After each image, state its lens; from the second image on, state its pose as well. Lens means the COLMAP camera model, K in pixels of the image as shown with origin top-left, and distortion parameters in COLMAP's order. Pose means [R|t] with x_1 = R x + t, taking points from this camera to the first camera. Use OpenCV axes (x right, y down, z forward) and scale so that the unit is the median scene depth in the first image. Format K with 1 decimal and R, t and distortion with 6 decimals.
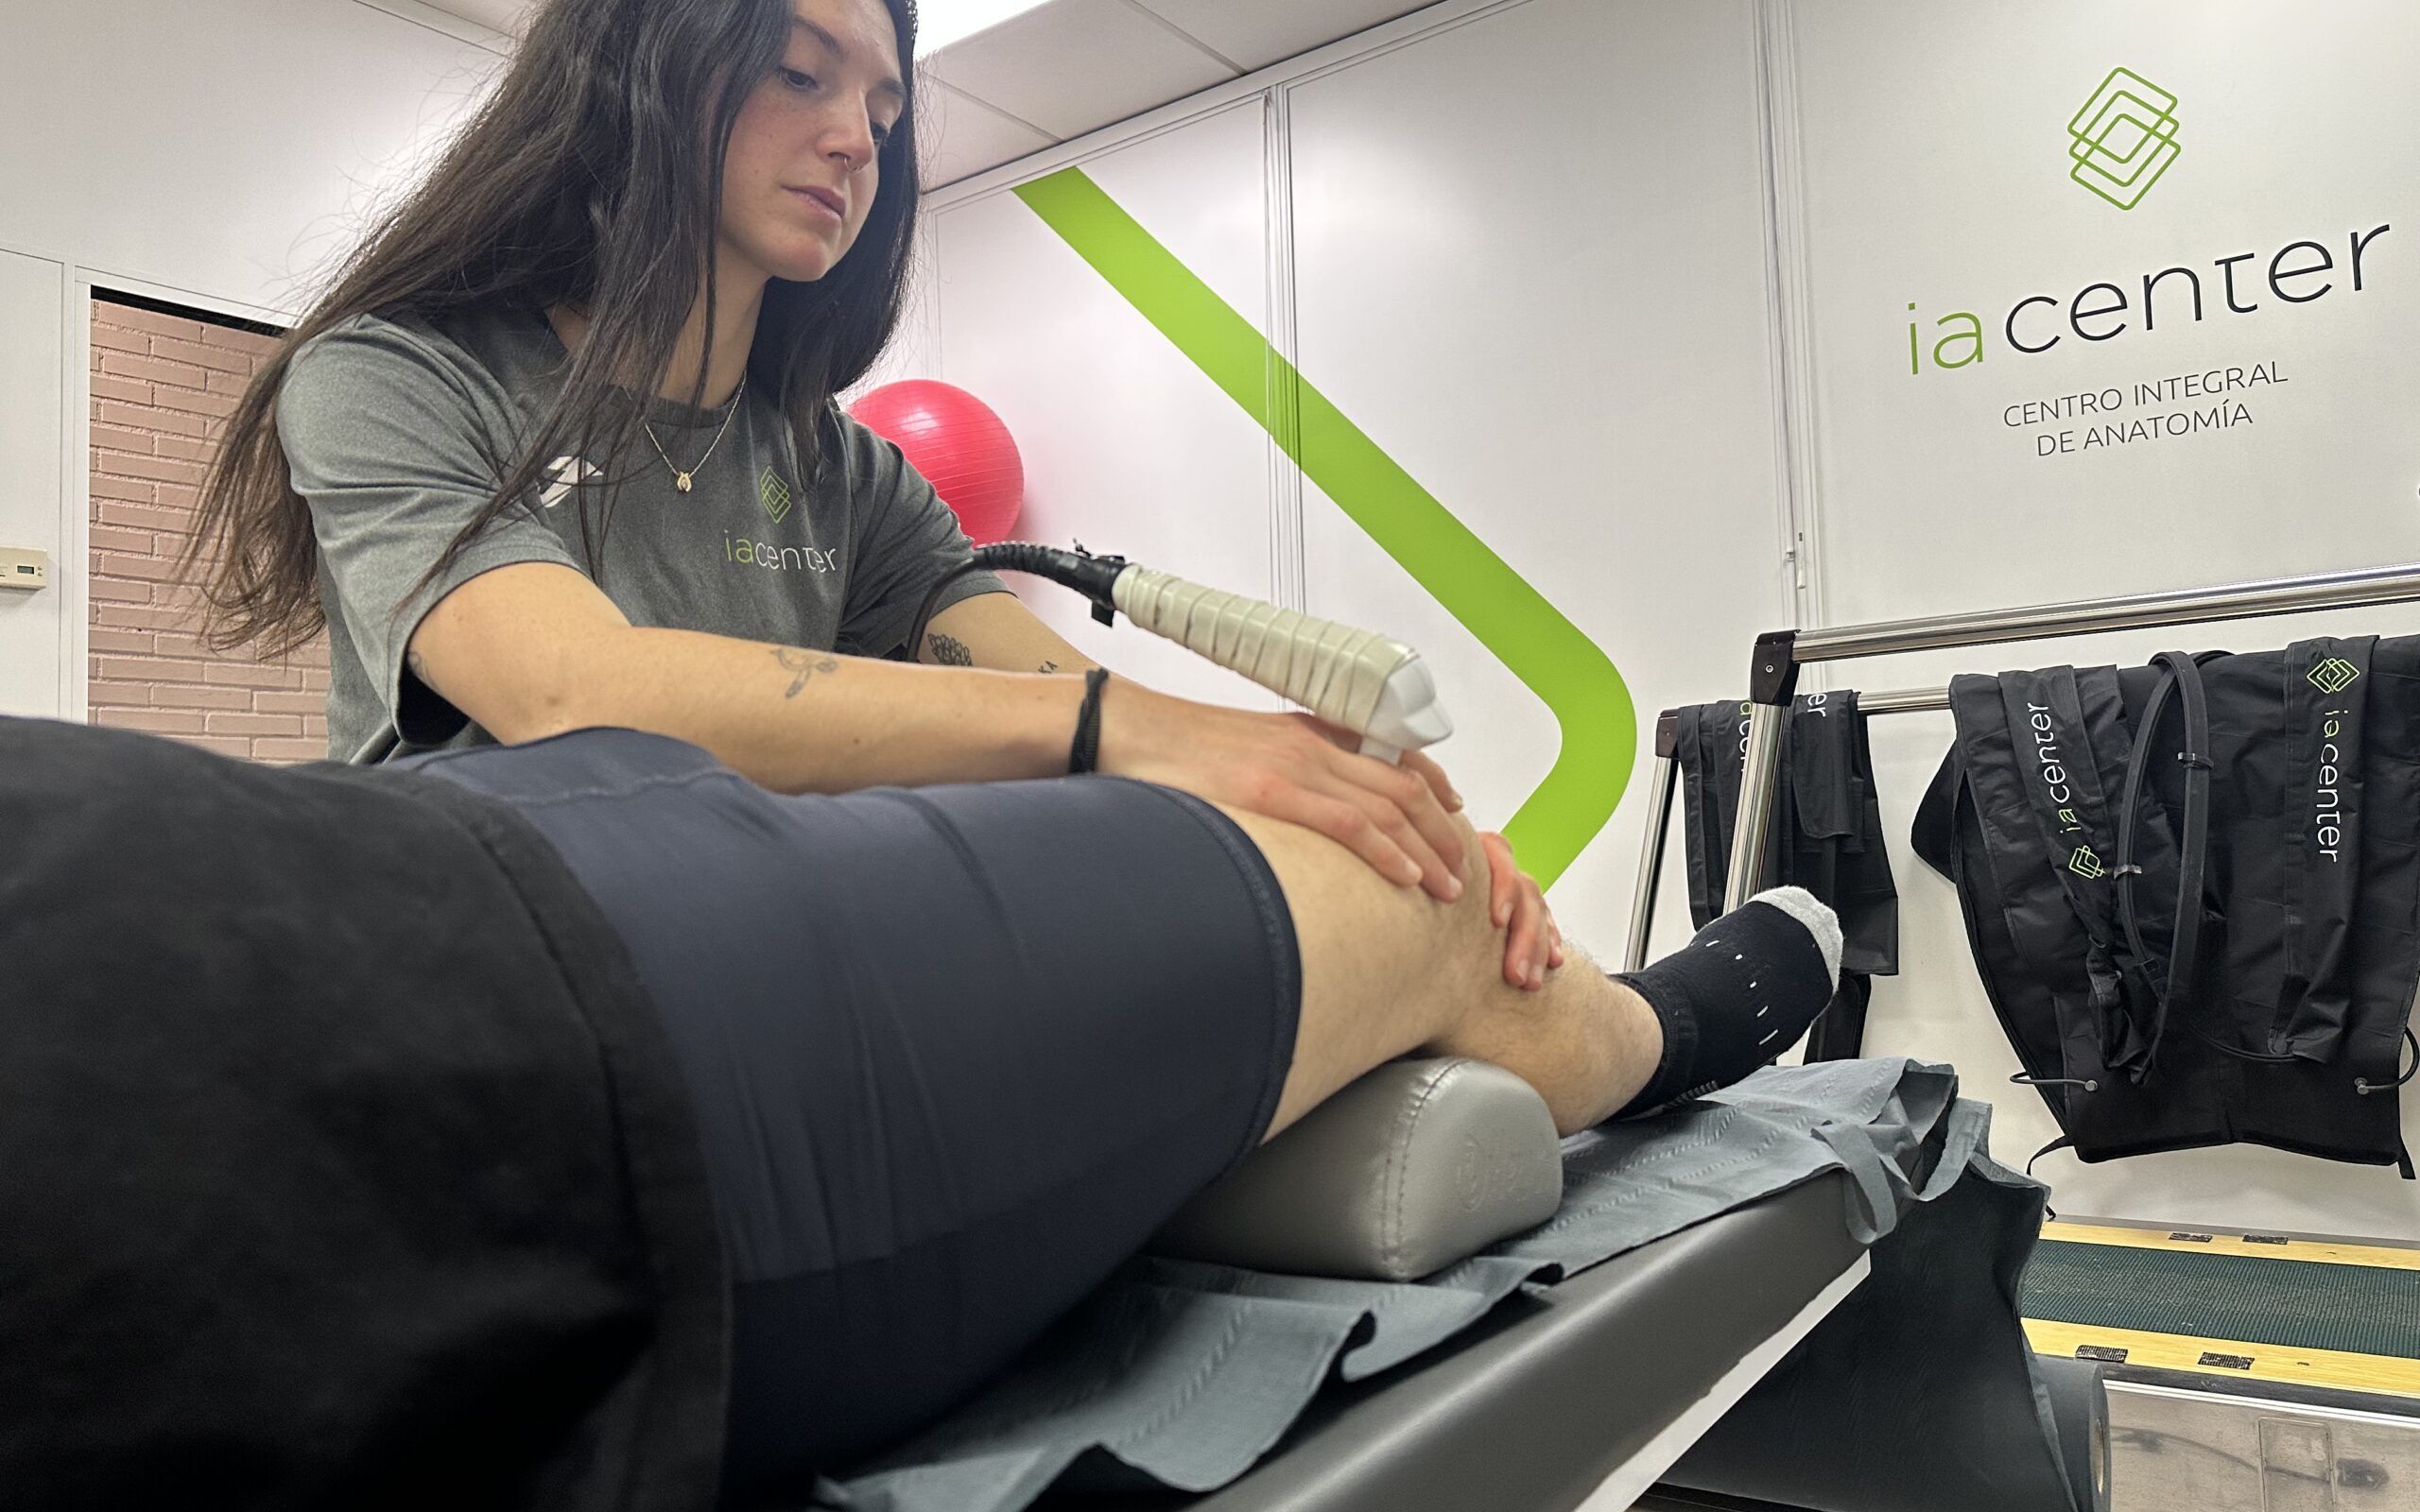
lens RADIAL K [[1645.8, 0, 1210.0], [0, 1645.8, 756.0], [0, 0, 1]] dist [0.000533, 0.000030]
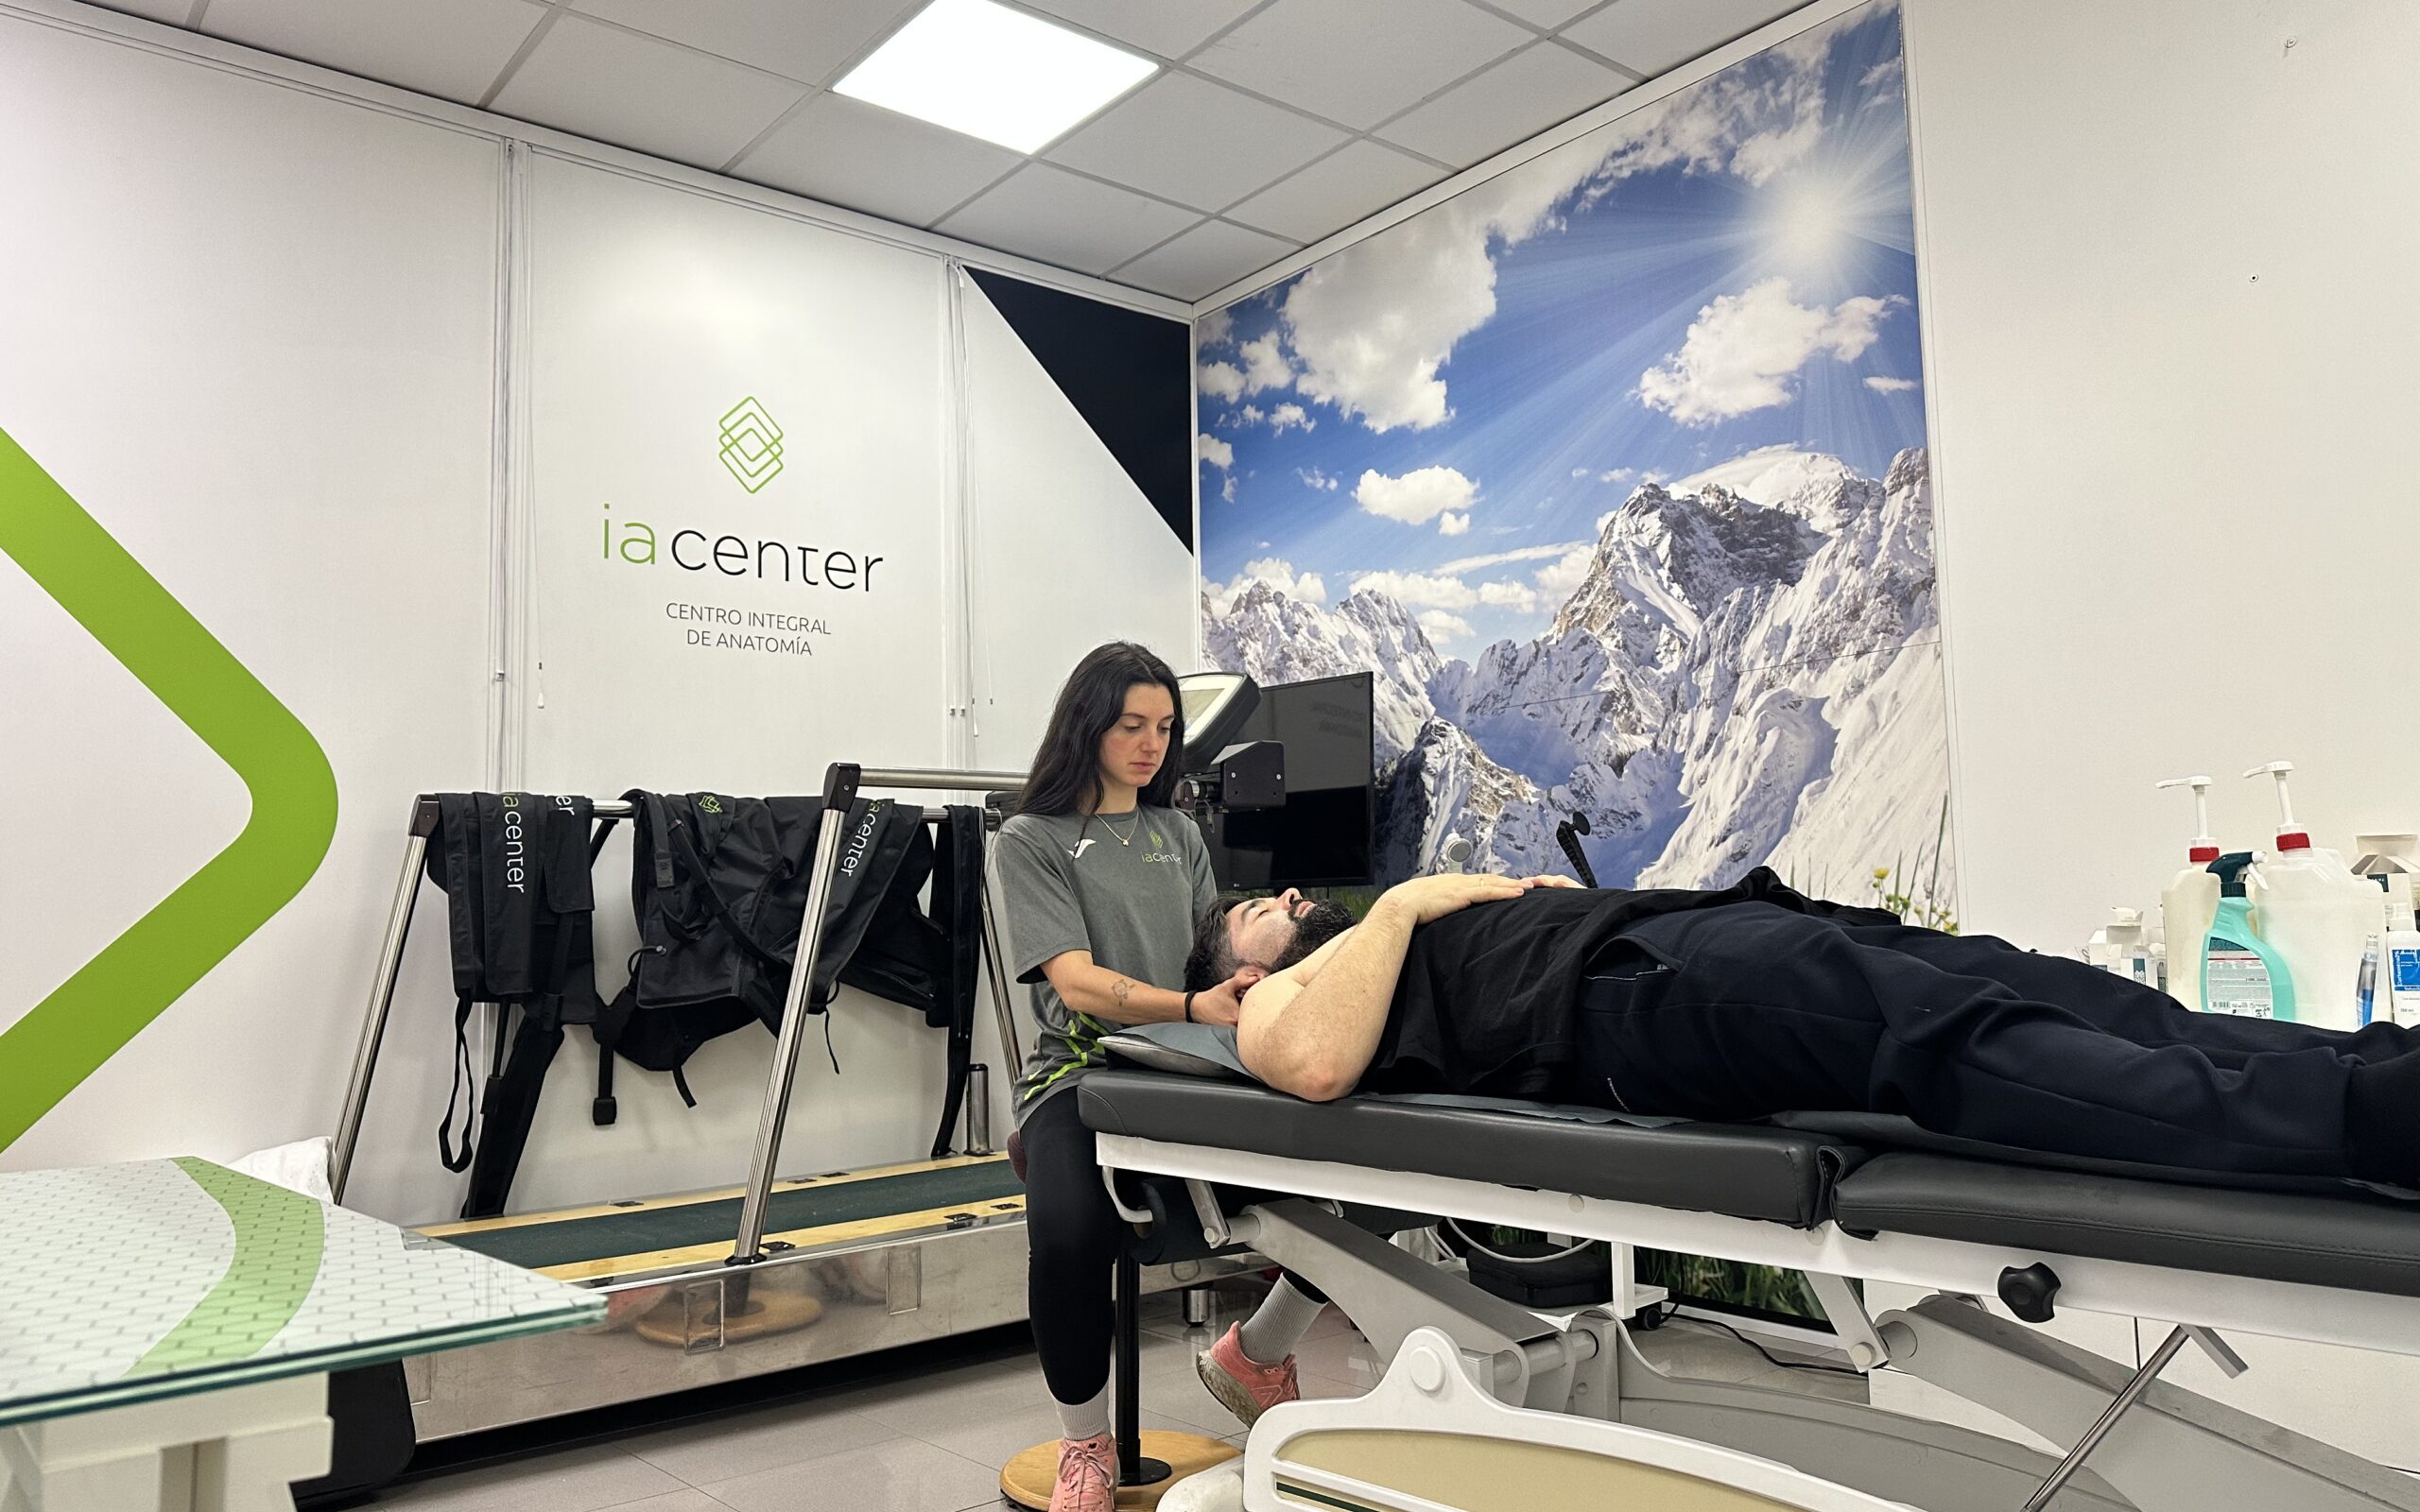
lens RADIAL K [[1645.8, 0, 1210.0], [0, 1645.8, 756.0], [0, 0, 1]] dist [0.000533, 0.000030]
pose [[0.265726, 0.129383, 0.955327, -0.717502], [-0.053162, 0.991412, -0.119483, 0.056754], [-0.962582, -0.019037, 0.270322, 0.201746]]
